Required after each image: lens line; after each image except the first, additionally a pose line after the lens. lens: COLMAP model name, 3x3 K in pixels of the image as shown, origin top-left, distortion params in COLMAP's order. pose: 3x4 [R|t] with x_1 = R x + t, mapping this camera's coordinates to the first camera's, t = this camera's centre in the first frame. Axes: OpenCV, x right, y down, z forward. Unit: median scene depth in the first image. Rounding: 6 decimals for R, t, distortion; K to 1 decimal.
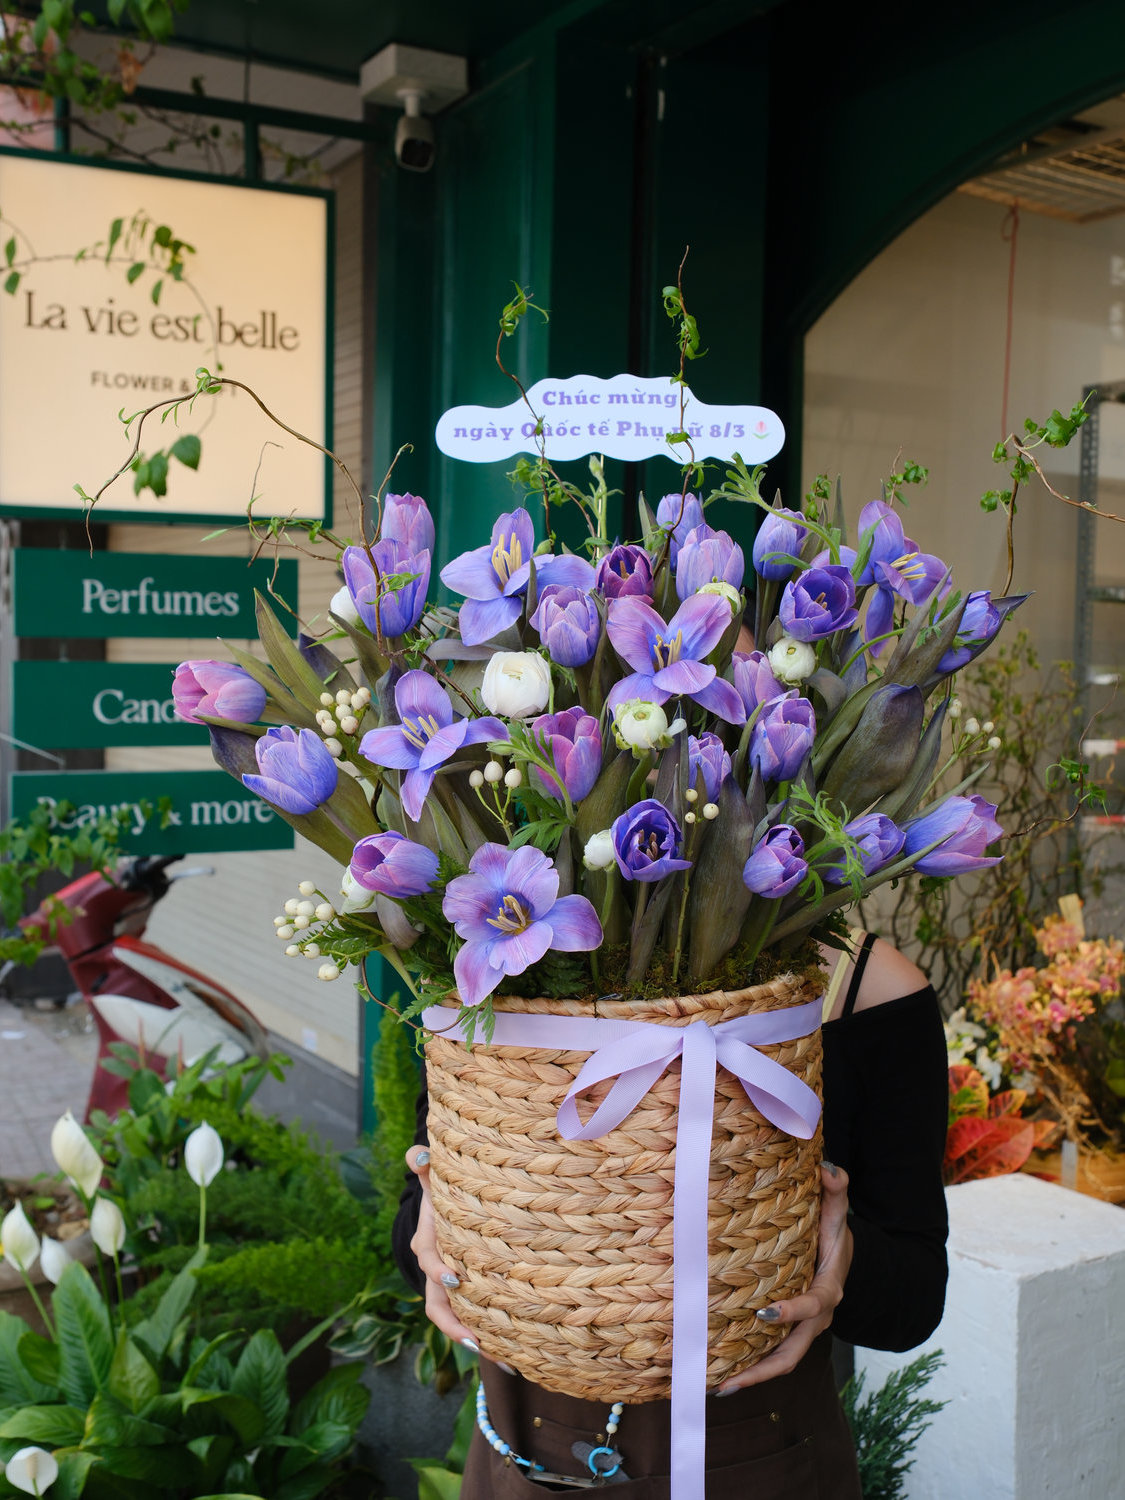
lens RADIAL K [[1550.1, 0, 562.4], [0, 1550.1, 611.1], [0, 0, 1]] dist [-0.188523, -0.022613]
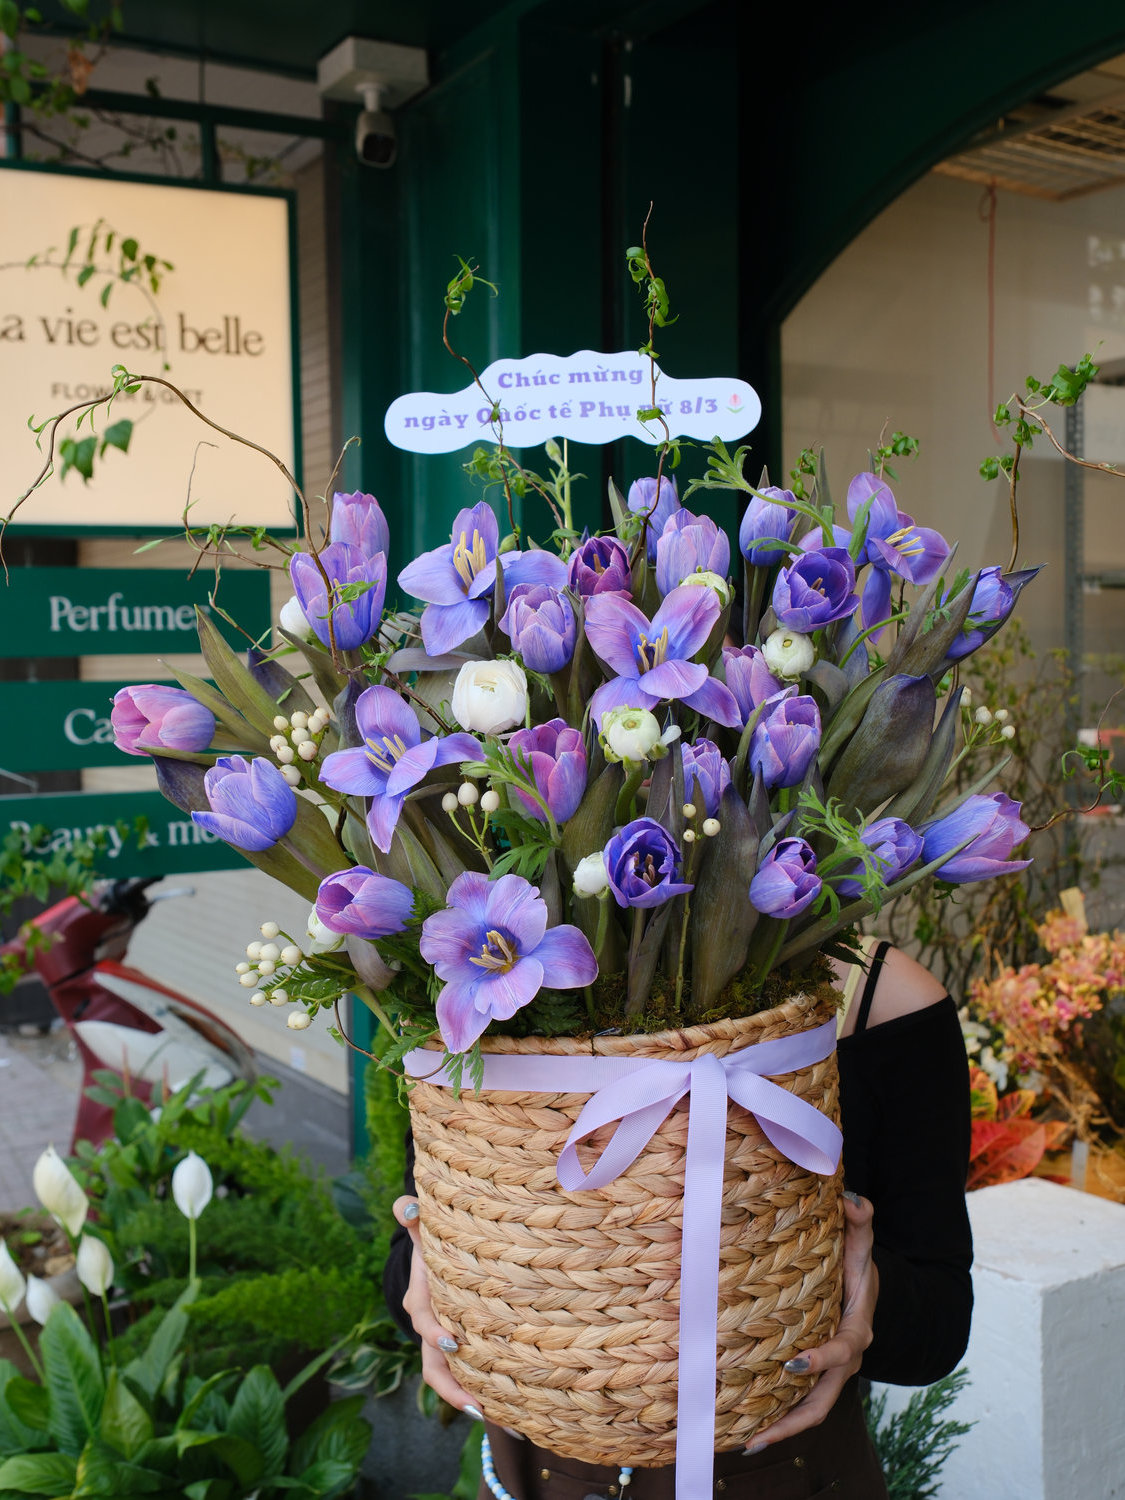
lens RADIAL K [[1509.0, 0, 562.5], [0, 1509.0, 750.0], [0, 0, 1]] dist [0.088687, -0.004915]
pose [[0.998464, -0.052024, 0.019082, -0.004130], [0.050074, 0.994559, 0.091348, 0.000168], [-0.023731, -0.090252, 0.995636, 0.101022]]
